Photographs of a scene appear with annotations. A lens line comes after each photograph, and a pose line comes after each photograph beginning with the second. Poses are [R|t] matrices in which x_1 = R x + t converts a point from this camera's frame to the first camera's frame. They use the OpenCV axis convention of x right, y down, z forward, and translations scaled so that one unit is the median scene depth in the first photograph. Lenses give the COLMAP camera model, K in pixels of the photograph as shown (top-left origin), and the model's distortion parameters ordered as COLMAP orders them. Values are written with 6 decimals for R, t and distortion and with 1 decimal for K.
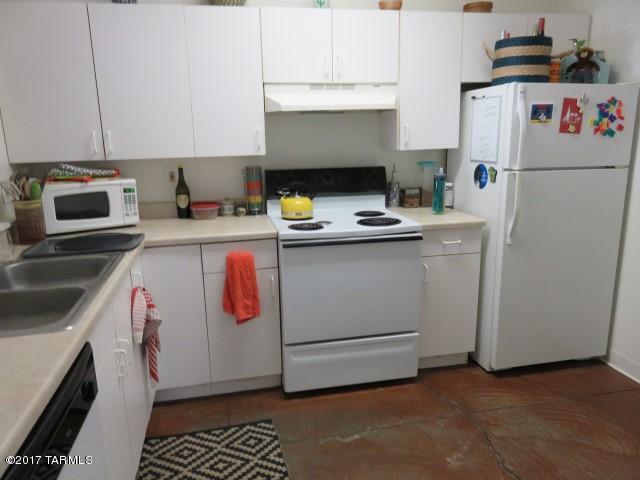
lens RADIAL K [[467.7, 0, 320.0], [0, 467.7, 240.0], [0, 0, 1]] dist [-0.033453, 0.005317]
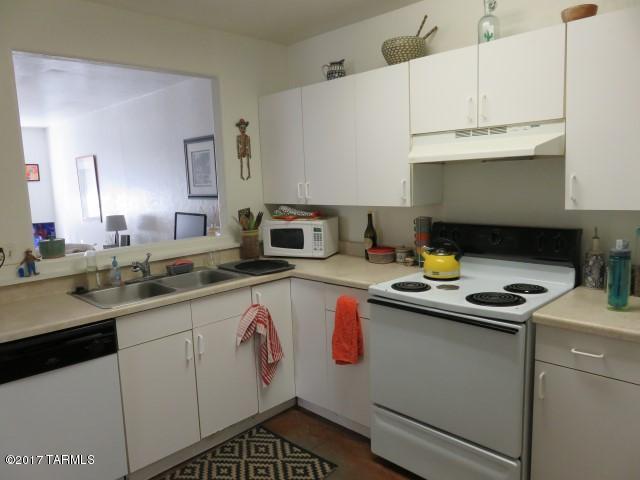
lens RADIAL K [[467.7, 0, 320.0], [0, 467.7, 240.0], [0, 0, 1]] dist [-0.033453, 0.005317]
pose [[0.542074, 0.108965, -0.833236, 0.603283], [-0.167184, 0.985720, 0.020142, -0.102900], [0.823532, 0.128385, 0.552550, 0.316817]]
